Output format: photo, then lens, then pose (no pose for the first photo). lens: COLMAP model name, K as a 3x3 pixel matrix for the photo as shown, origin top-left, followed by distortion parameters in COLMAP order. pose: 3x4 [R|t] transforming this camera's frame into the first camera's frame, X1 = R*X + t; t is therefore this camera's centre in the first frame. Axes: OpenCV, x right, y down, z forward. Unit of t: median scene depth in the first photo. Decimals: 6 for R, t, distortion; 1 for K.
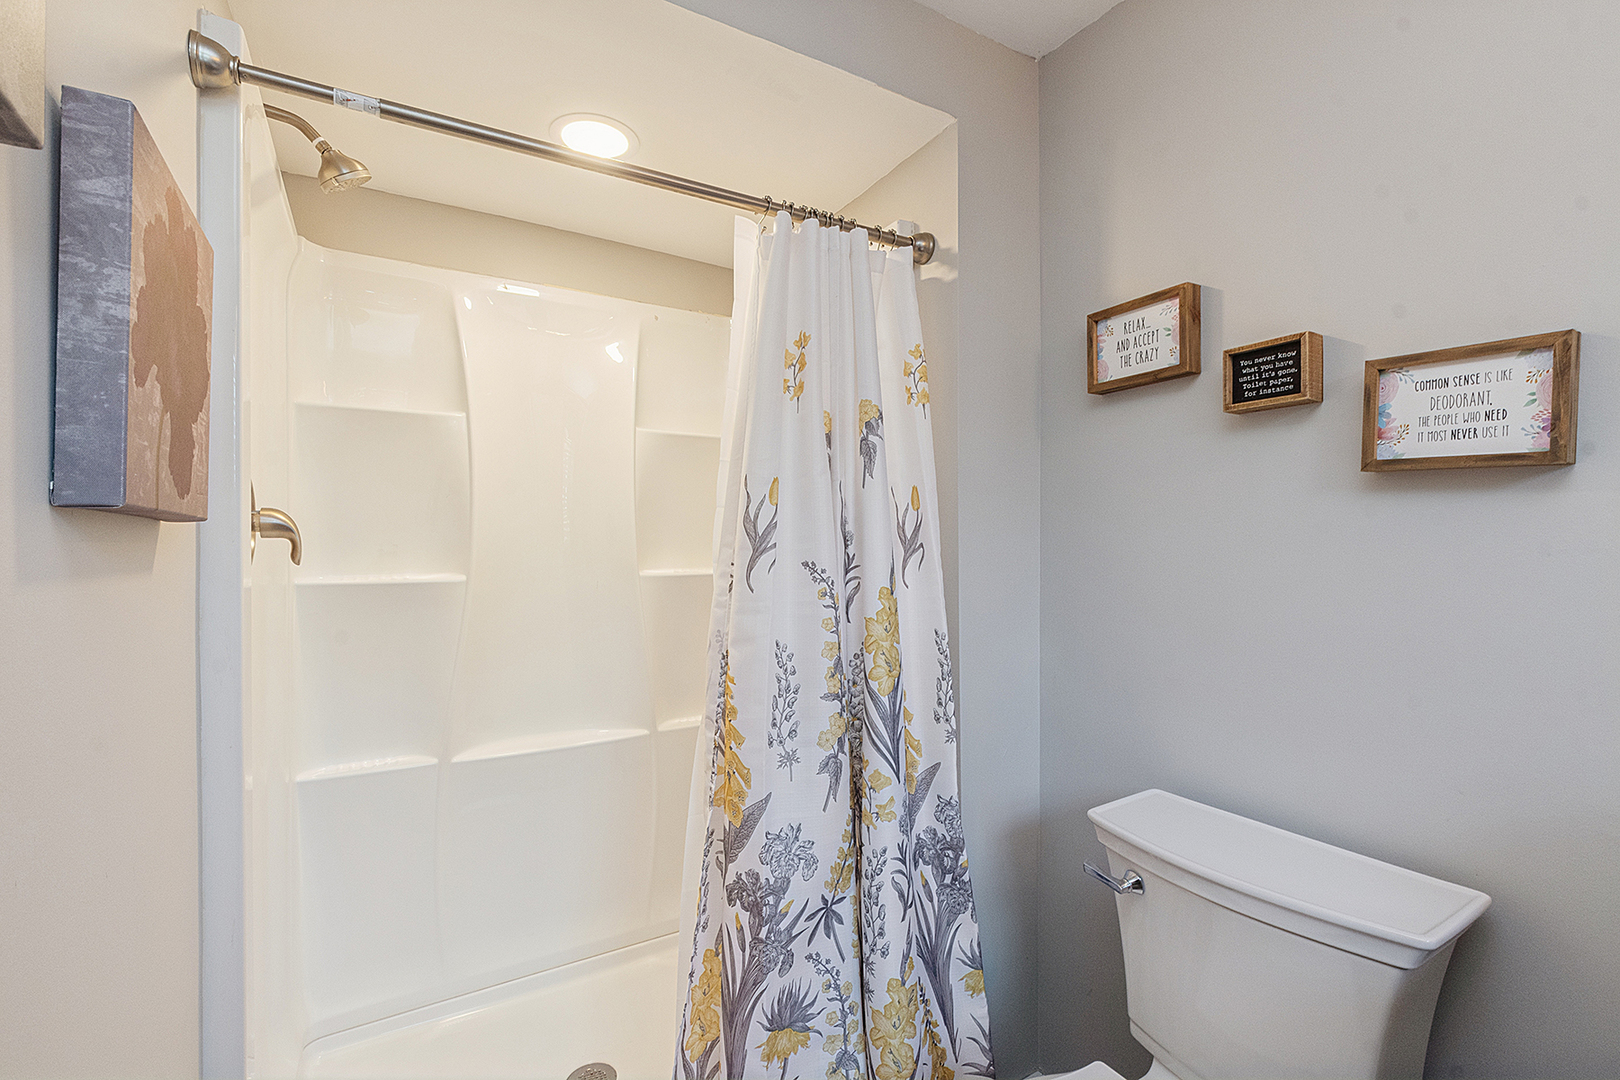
lens RADIAL K [[739.7, 0, 807.7], [0, 739.7, 530.3], [0, 0, 1]] dist [-0.003733, 0.001244]
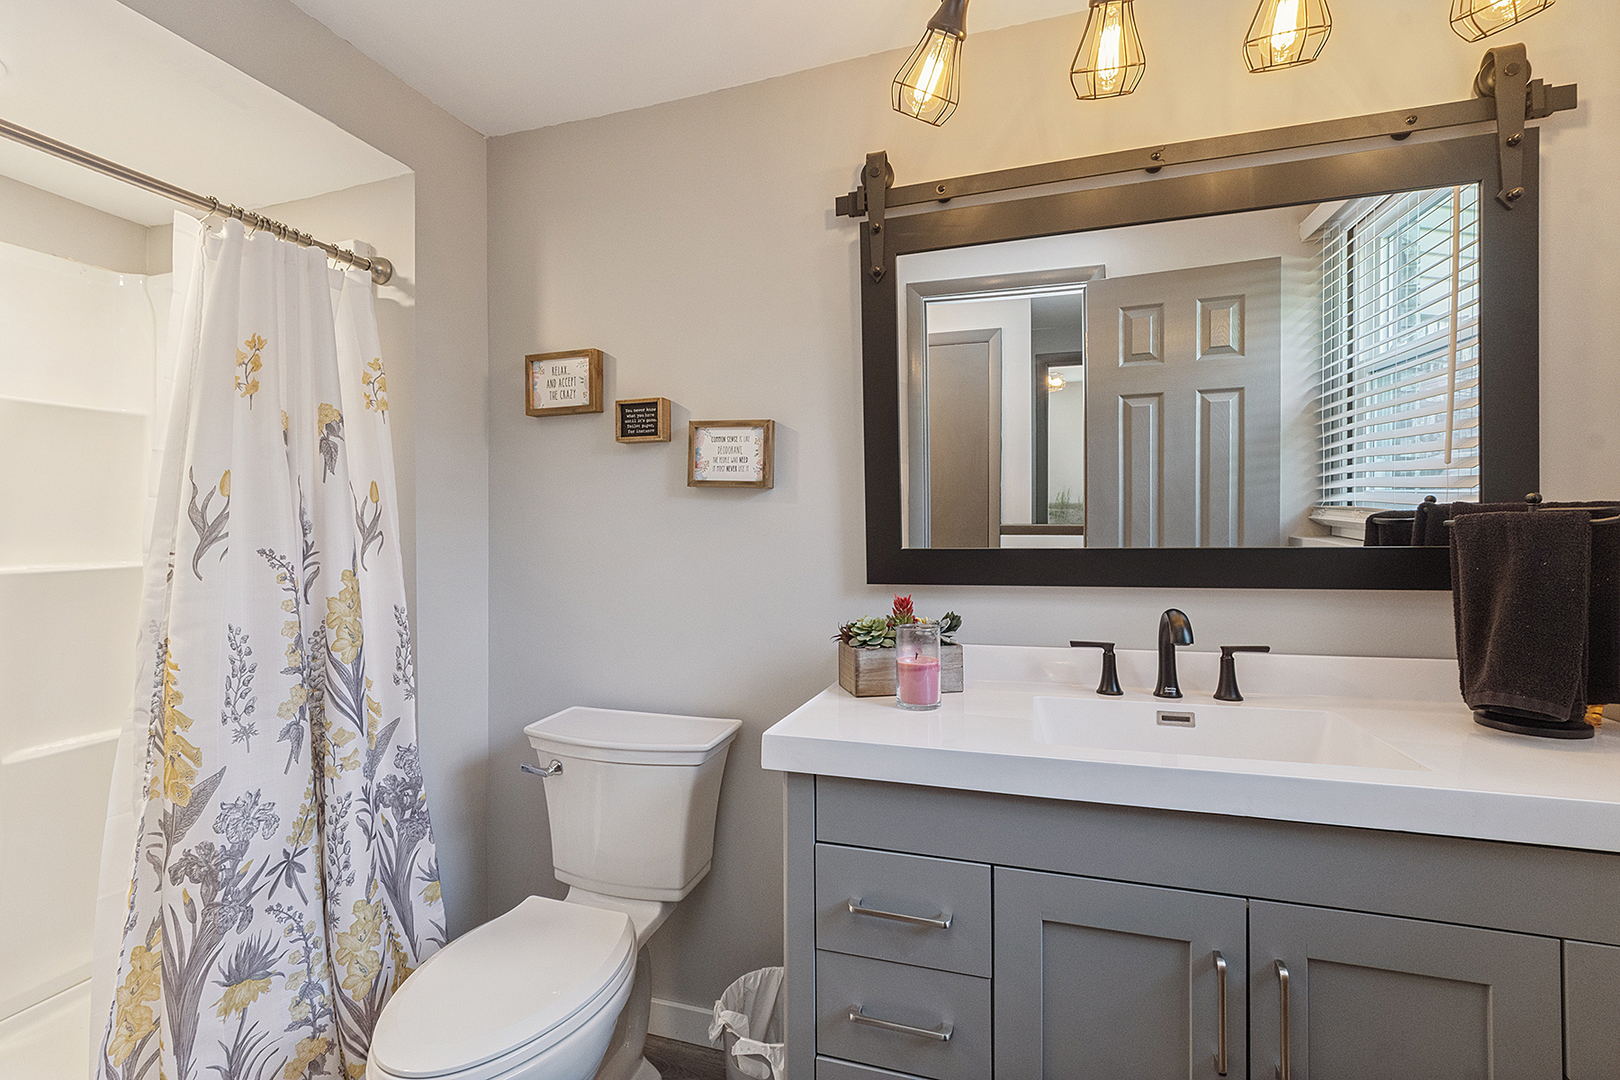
lens RADIAL K [[739.7, 0, 807.7], [0, 739.7, 530.3], [0, 0, 1]] dist [-0.003733, 0.001244]
pose [[0.758024, -0.006099, 0.652199, -0.102374], [-0.005550, 0.999860, 0.015800, -0.006895], [-0.652203, -0.015597, 0.757884, -0.339040]]
